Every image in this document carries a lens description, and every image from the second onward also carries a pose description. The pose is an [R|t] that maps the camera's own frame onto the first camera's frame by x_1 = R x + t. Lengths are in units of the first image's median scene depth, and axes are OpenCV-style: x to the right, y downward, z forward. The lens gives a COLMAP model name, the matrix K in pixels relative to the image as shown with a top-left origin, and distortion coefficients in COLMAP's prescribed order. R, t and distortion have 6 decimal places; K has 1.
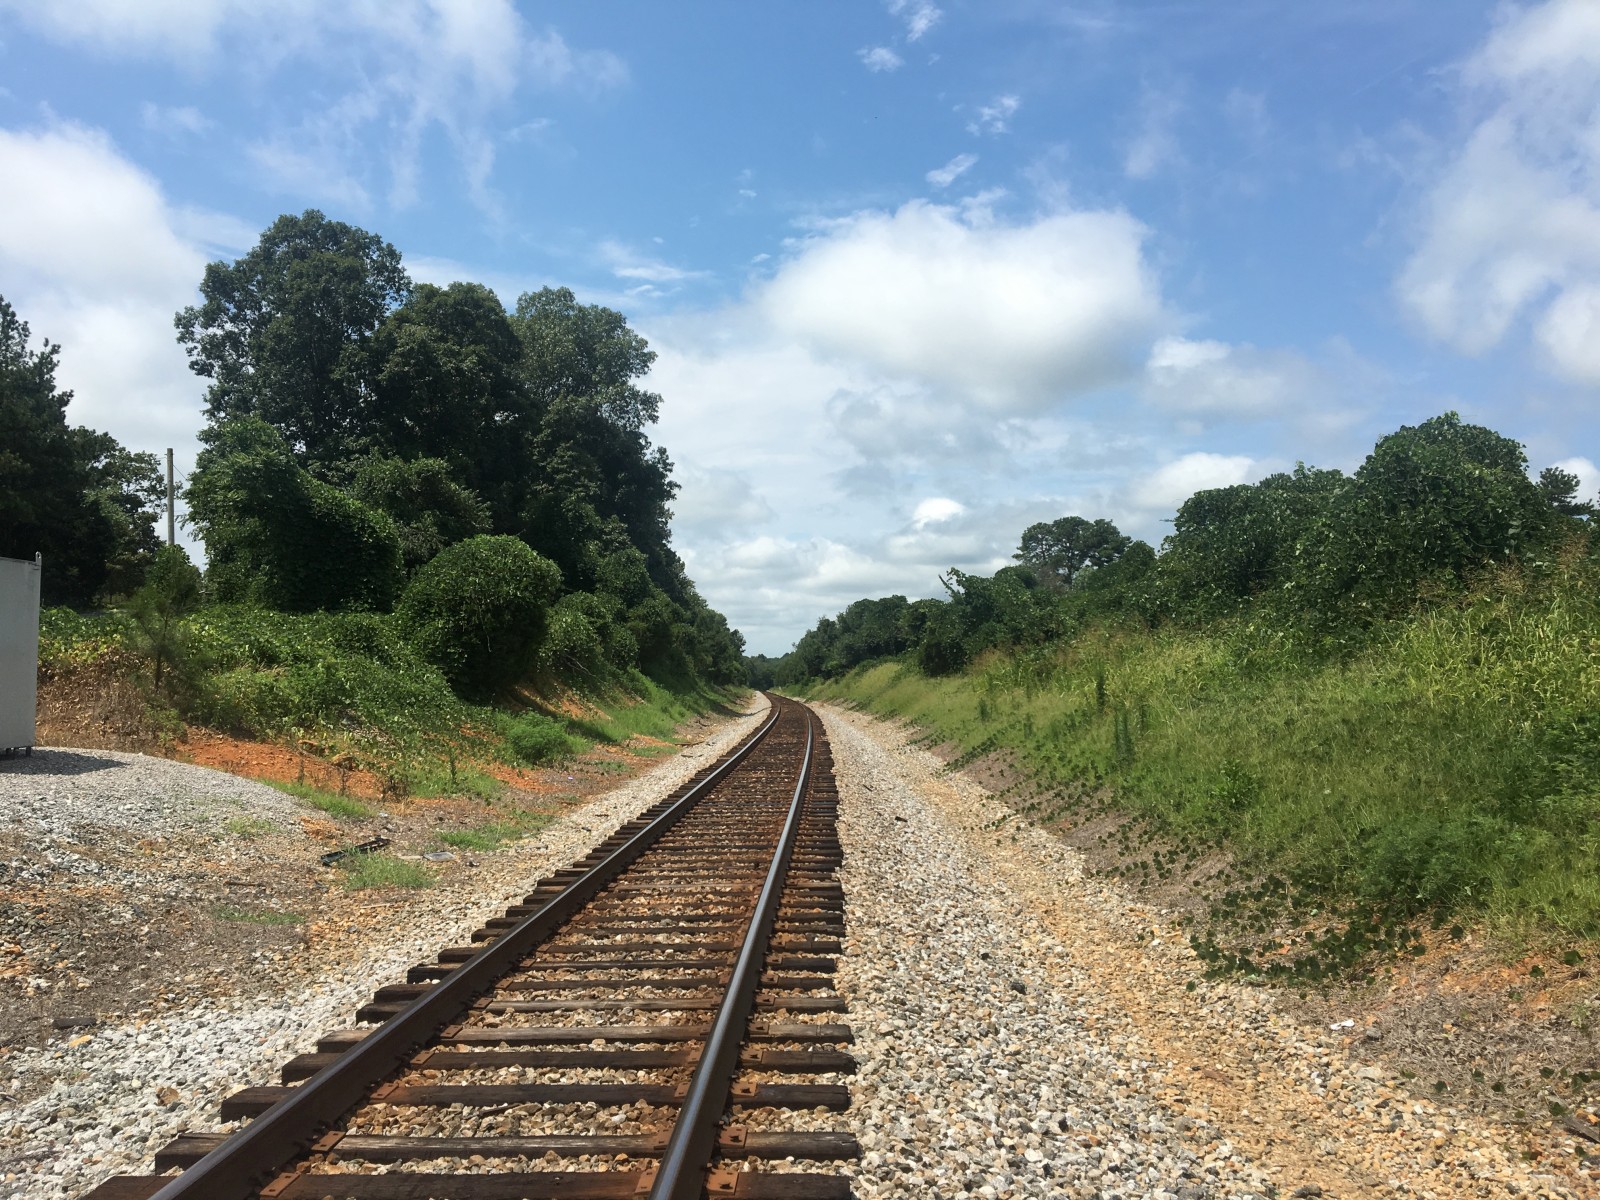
lens RADIAL K [[1331.3, 0, 811.7], [0, 1331.3, 635.6], [0, 0, 1]] dist [0.004536, -0.016696]
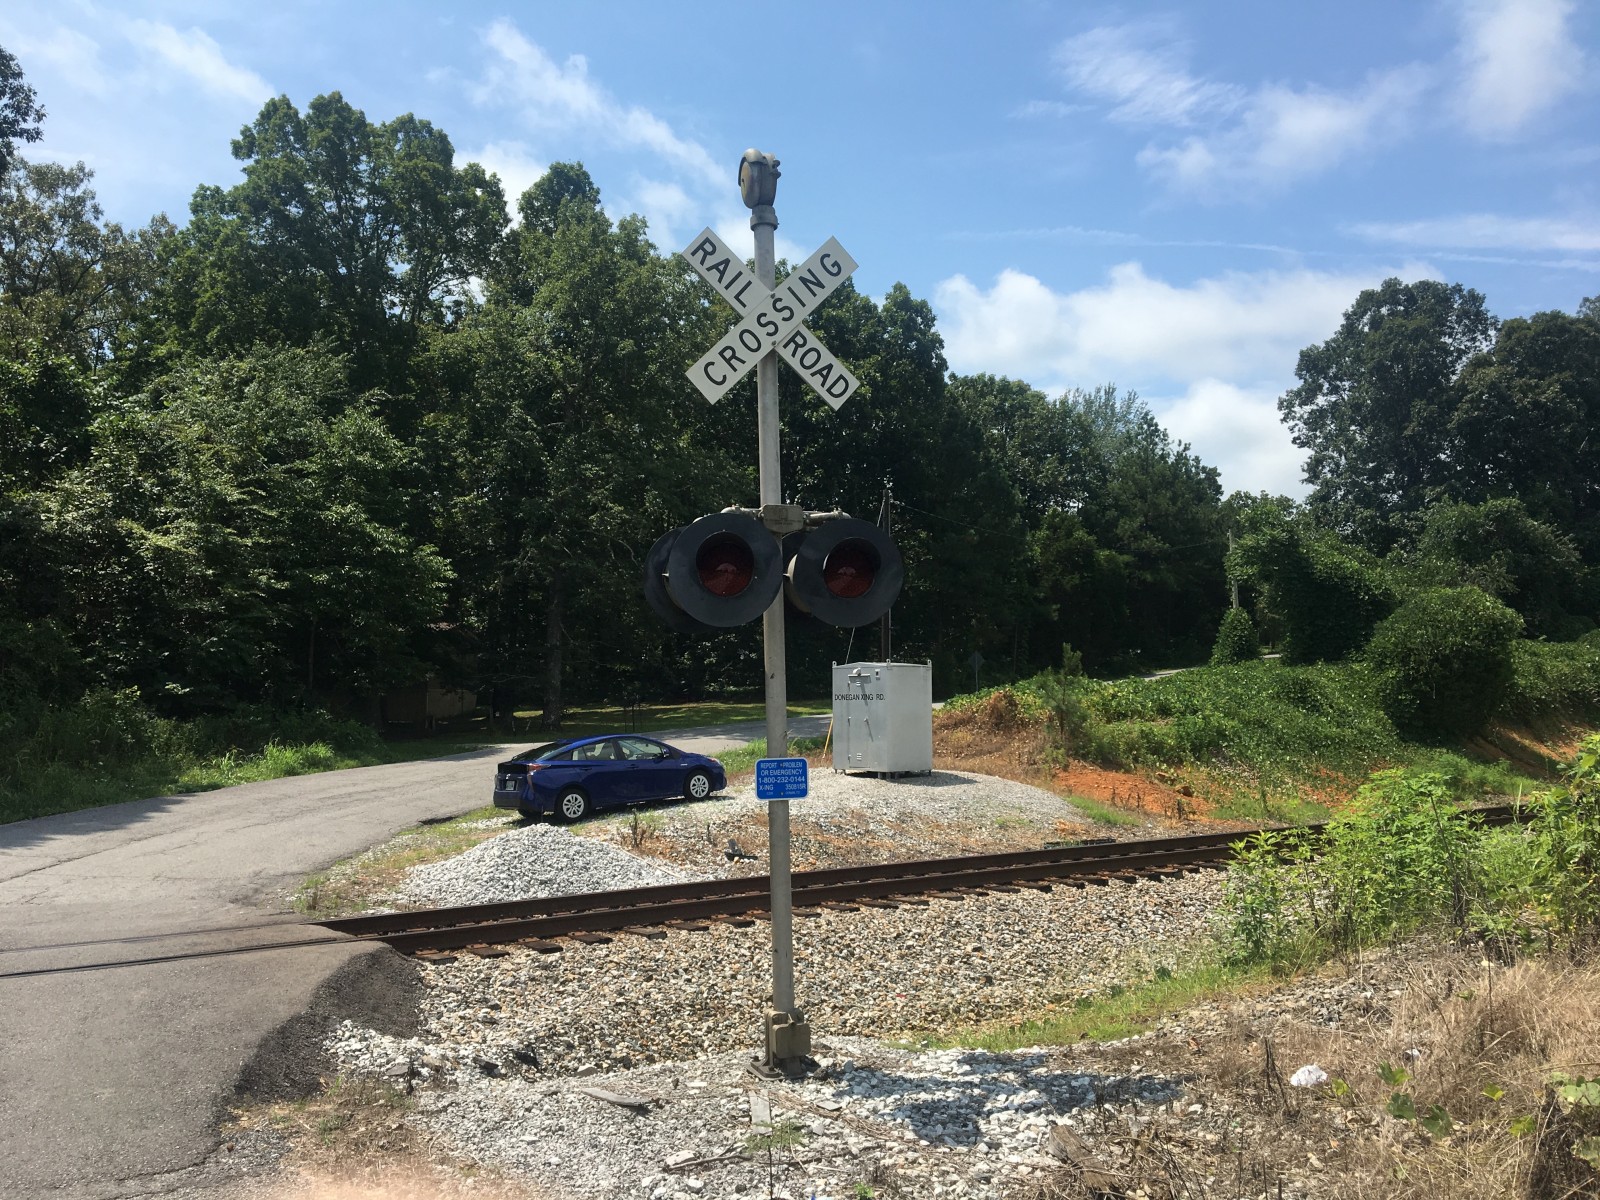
lens RADIAL K [[1367.5, 0, 780.1], [0, 1367.5, 584.3], [0, 0, 1]] dist [0.112345, -0.185969]
pose [[0.613385, -0.077397, -0.785982, 0.186082], [0.033176, 0.996833, -0.072269, -0.009237], [0.789087, 0.018253, 0.614010, -0.072680]]
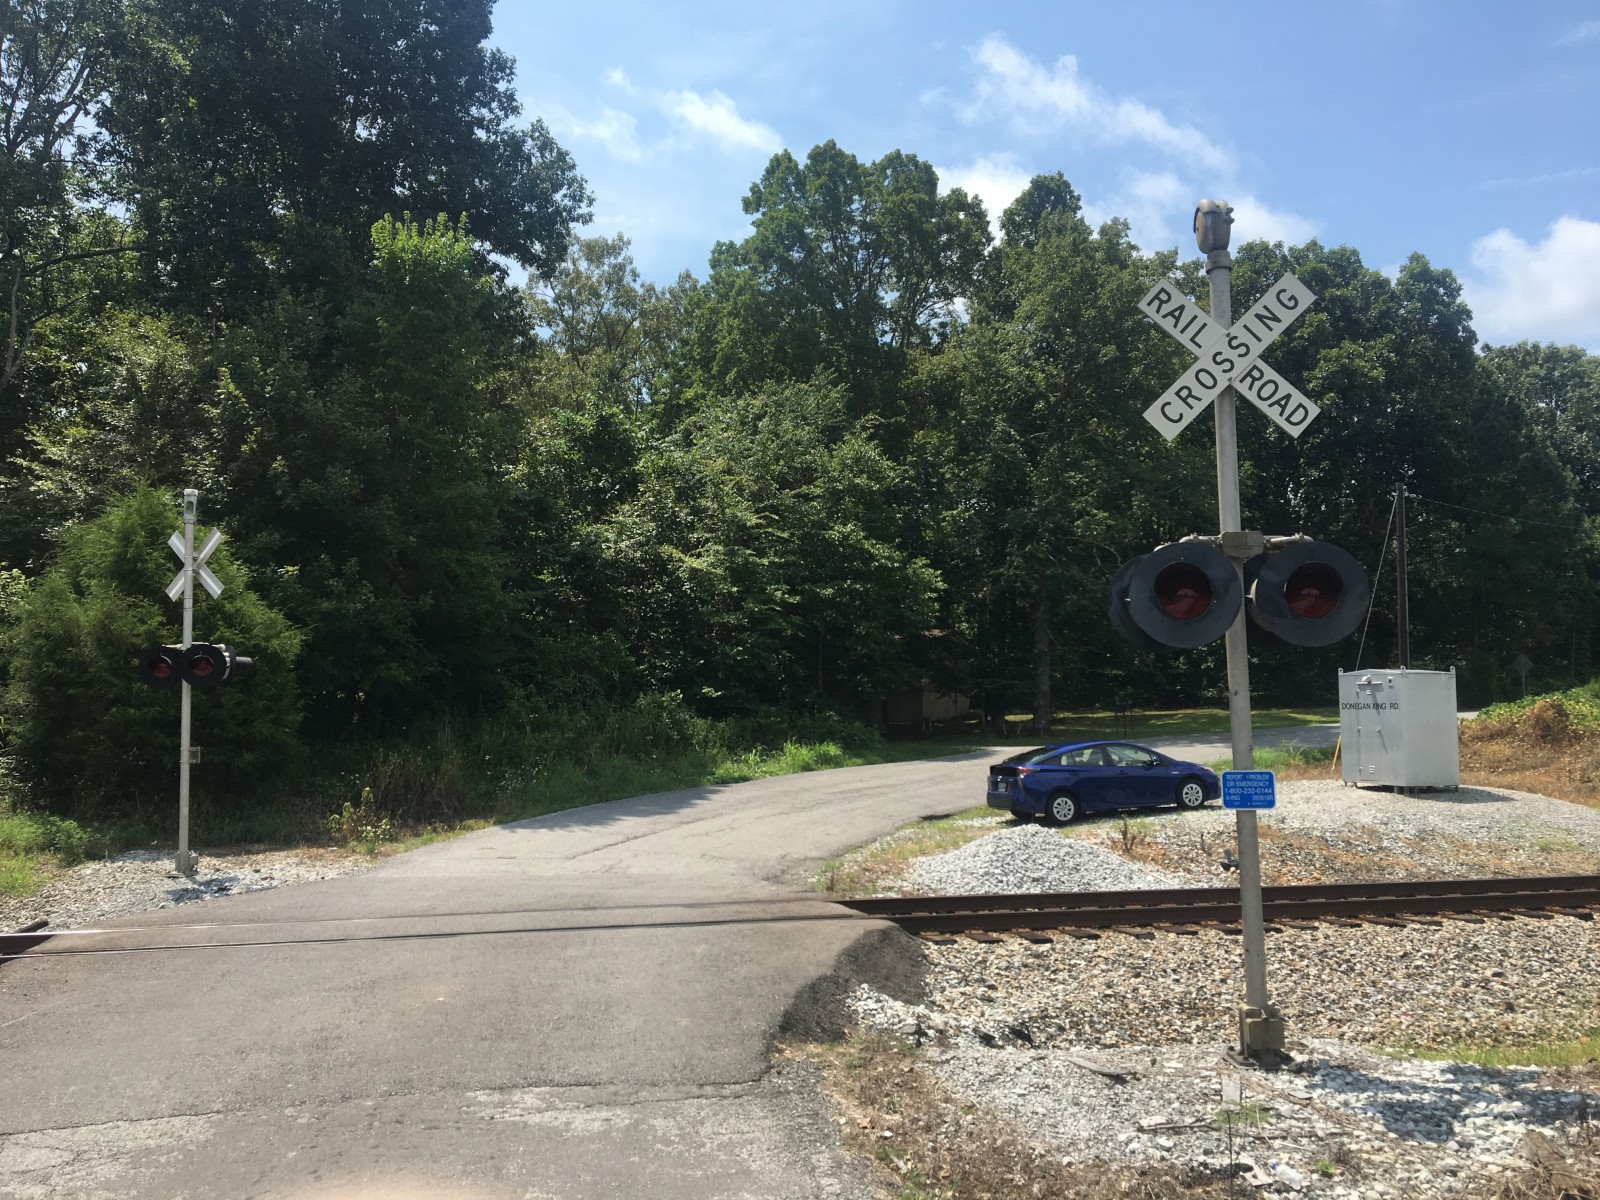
lens RADIAL K [[1349.0, 0, 751.3], [0, 1349.0, 593.2], [0, 0, 1]] dist [0.096897, -0.145146]
pose [[0.279827, -0.086835, -0.956115, 0.200190], [0.030623, 0.996202, -0.081513, -0.010169], [0.959562, -0.006469, 0.281423, -0.078353]]
